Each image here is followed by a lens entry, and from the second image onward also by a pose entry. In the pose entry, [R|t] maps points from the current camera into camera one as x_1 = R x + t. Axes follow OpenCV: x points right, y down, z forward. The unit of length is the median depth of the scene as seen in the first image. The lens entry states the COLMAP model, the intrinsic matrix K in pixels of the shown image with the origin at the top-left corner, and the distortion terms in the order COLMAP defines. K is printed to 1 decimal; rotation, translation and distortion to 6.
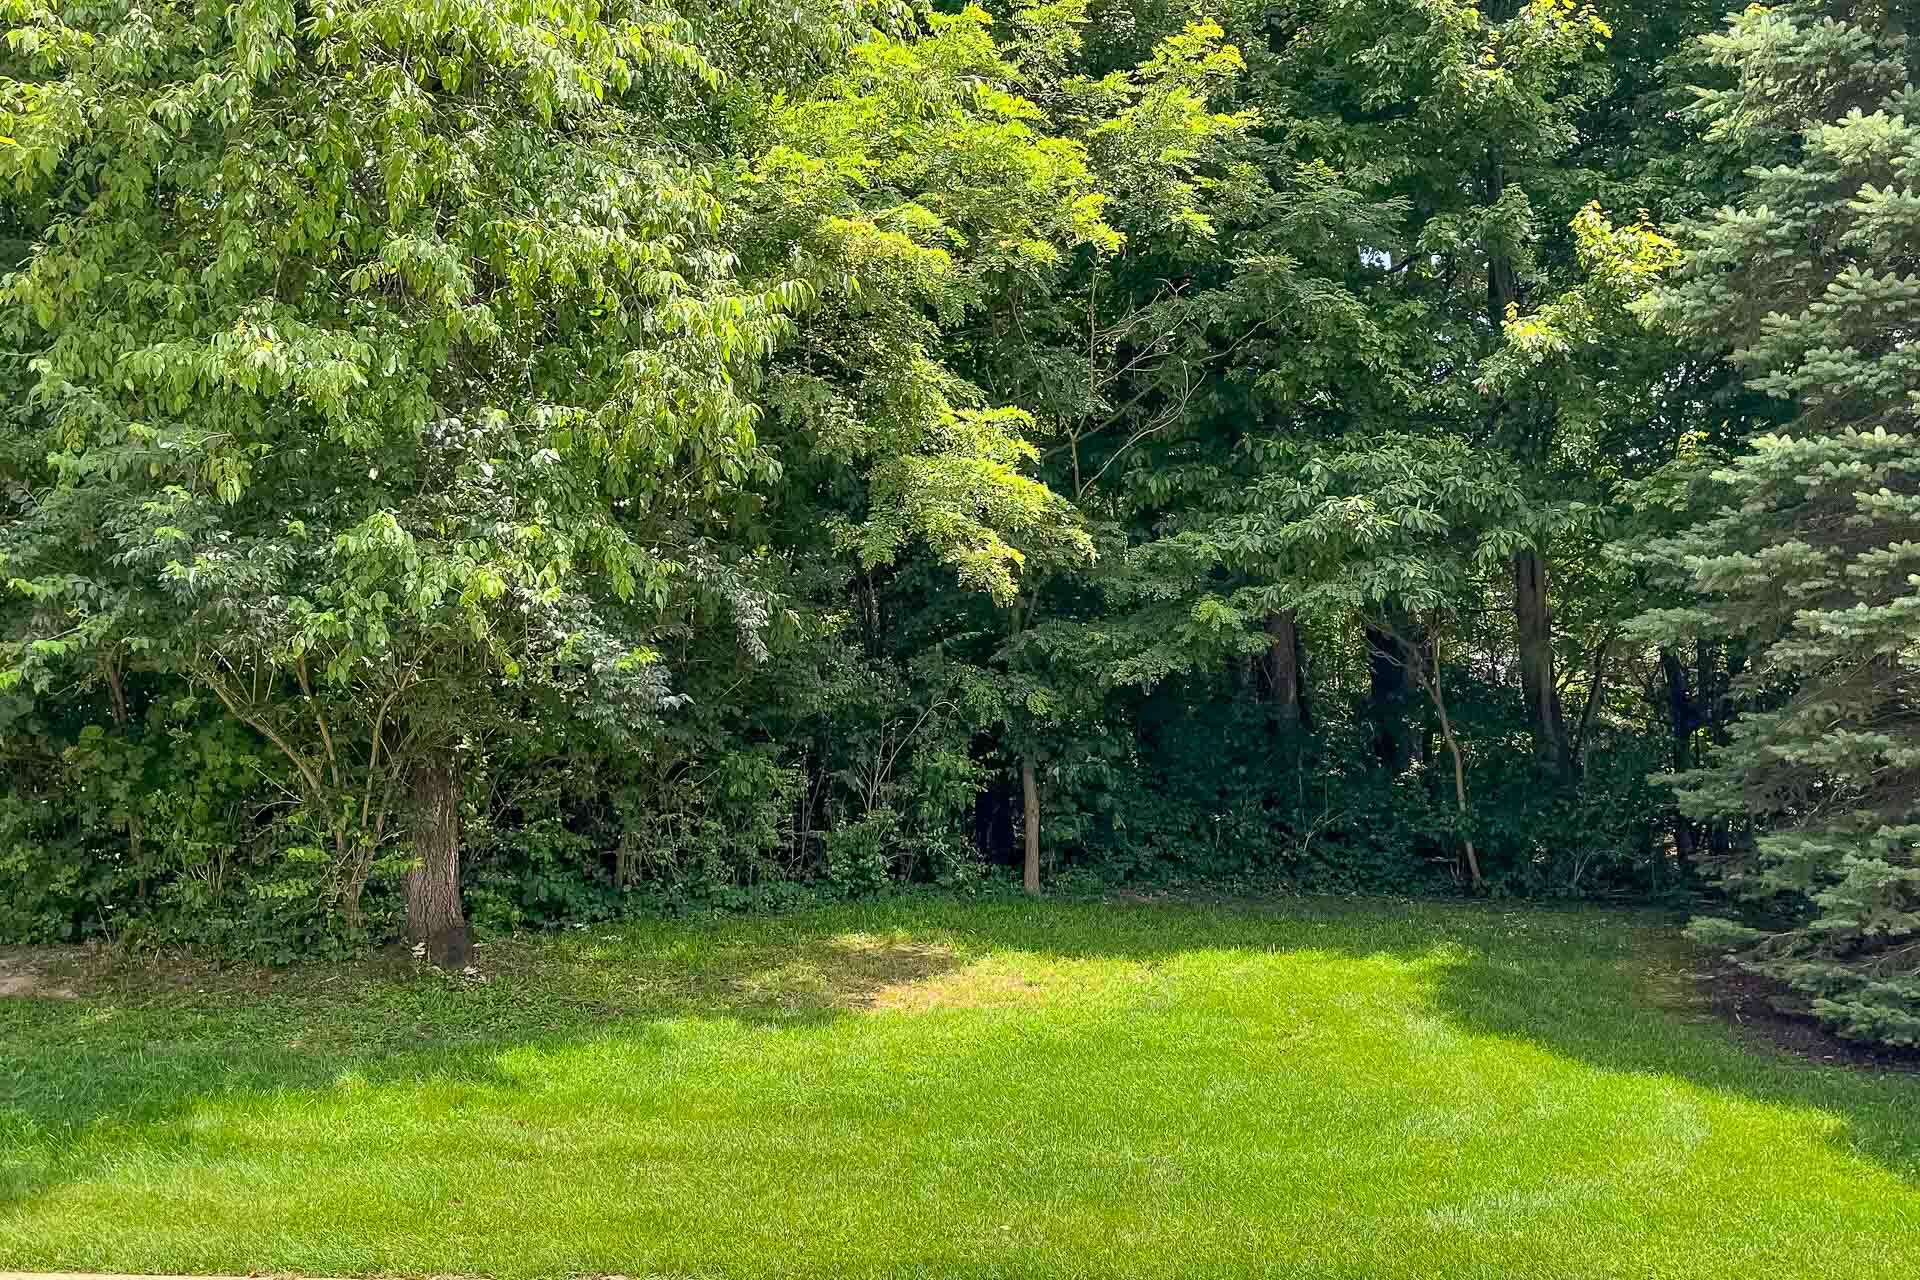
lens RADIAL K [[1407.4, 0, 960.0], [0, 1407.4, 640.0], [0, 0, 1]] dist [-0.000562, -0.002408]
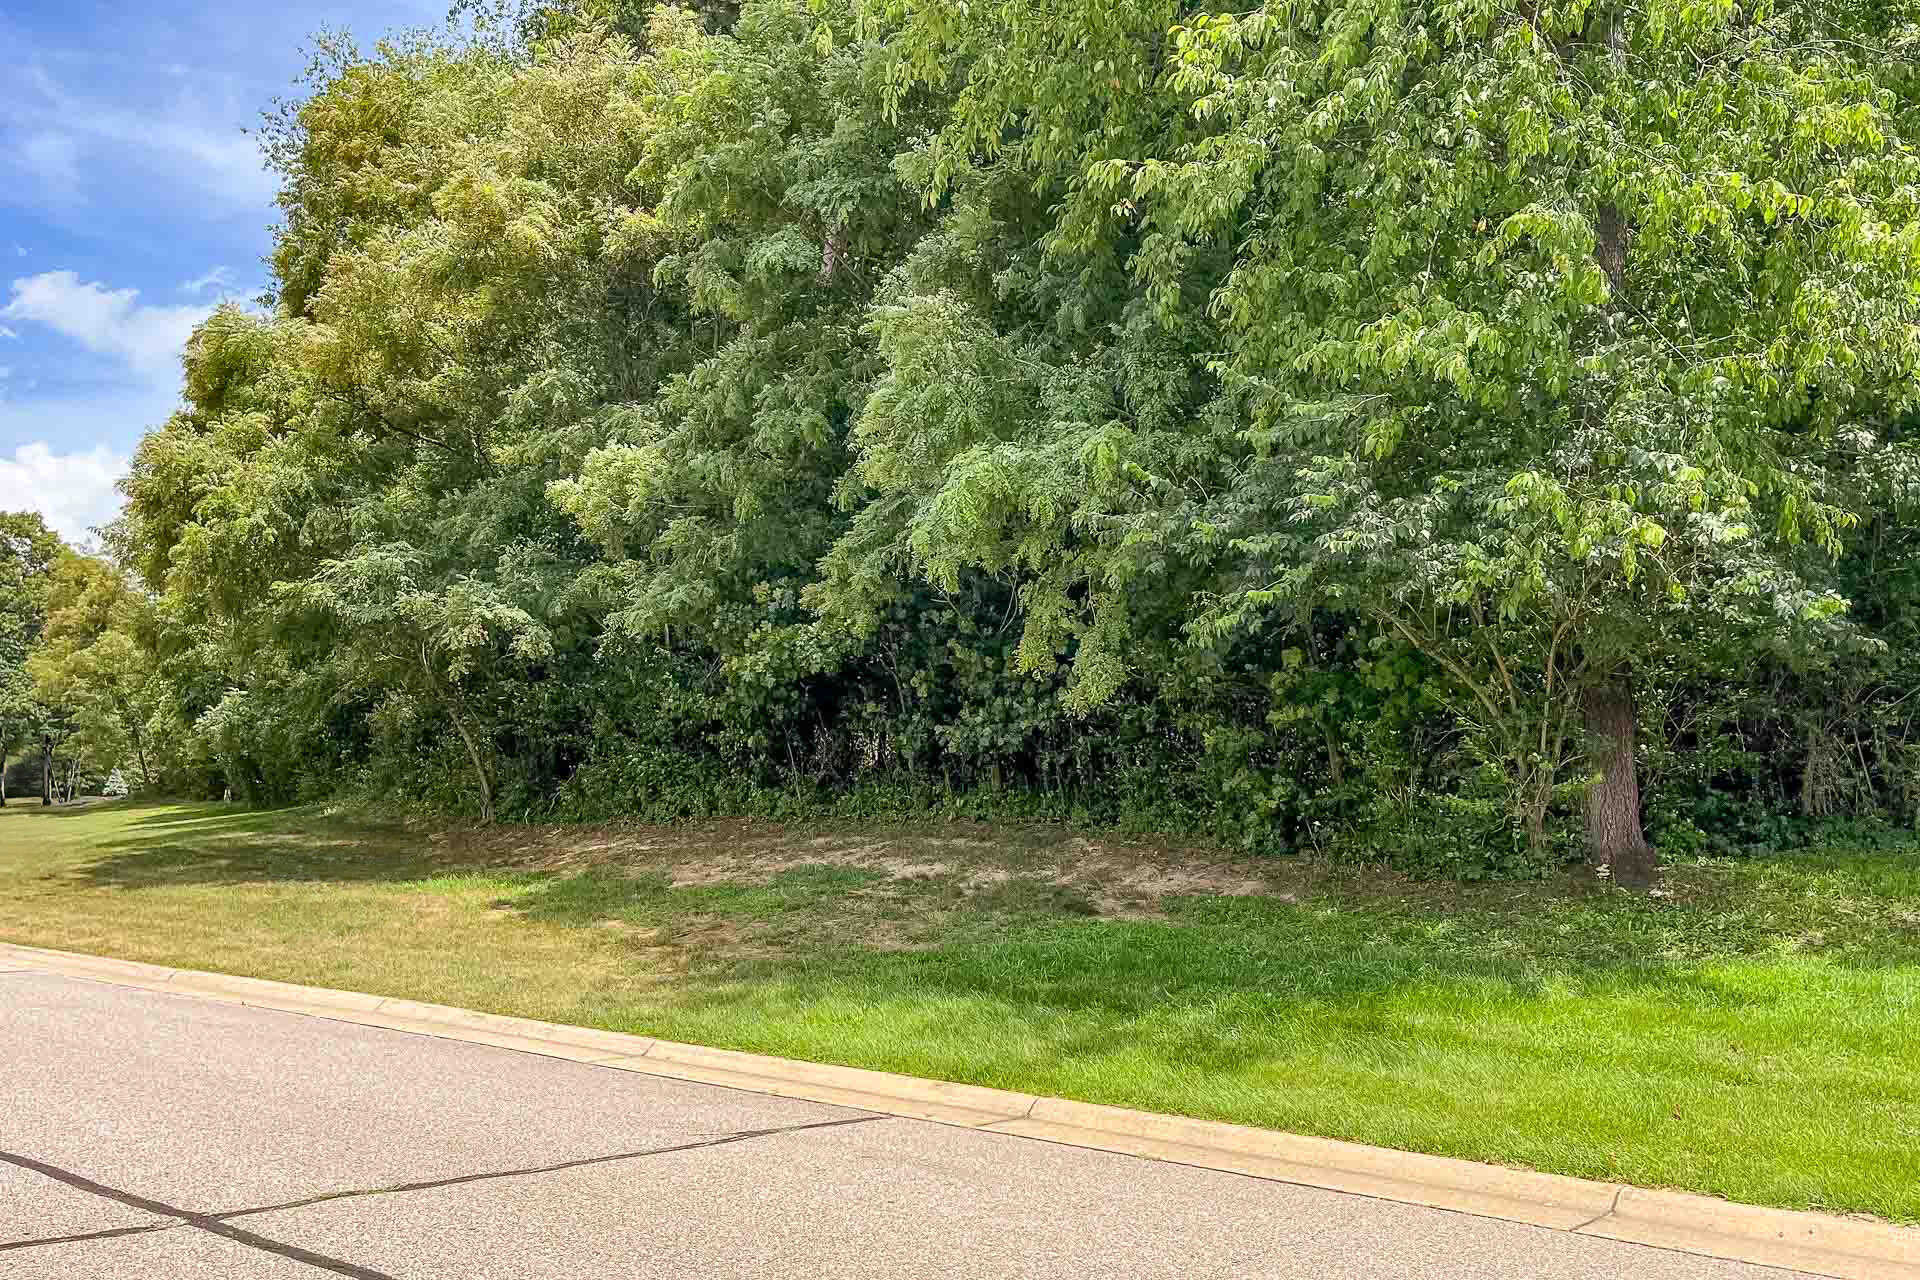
lens RADIAL K [[1407.4, 0, 960.0], [0, 1407.4, 640.0], [0, 0, 1]] dist [-0.000562, -0.002408]
pose [[0.875005, -0.054461, -0.481041, -0.297096], [0.044579, 0.998495, -0.031956, 0.064549], [0.482057, 0.006518, 0.876116, -0.131689]]
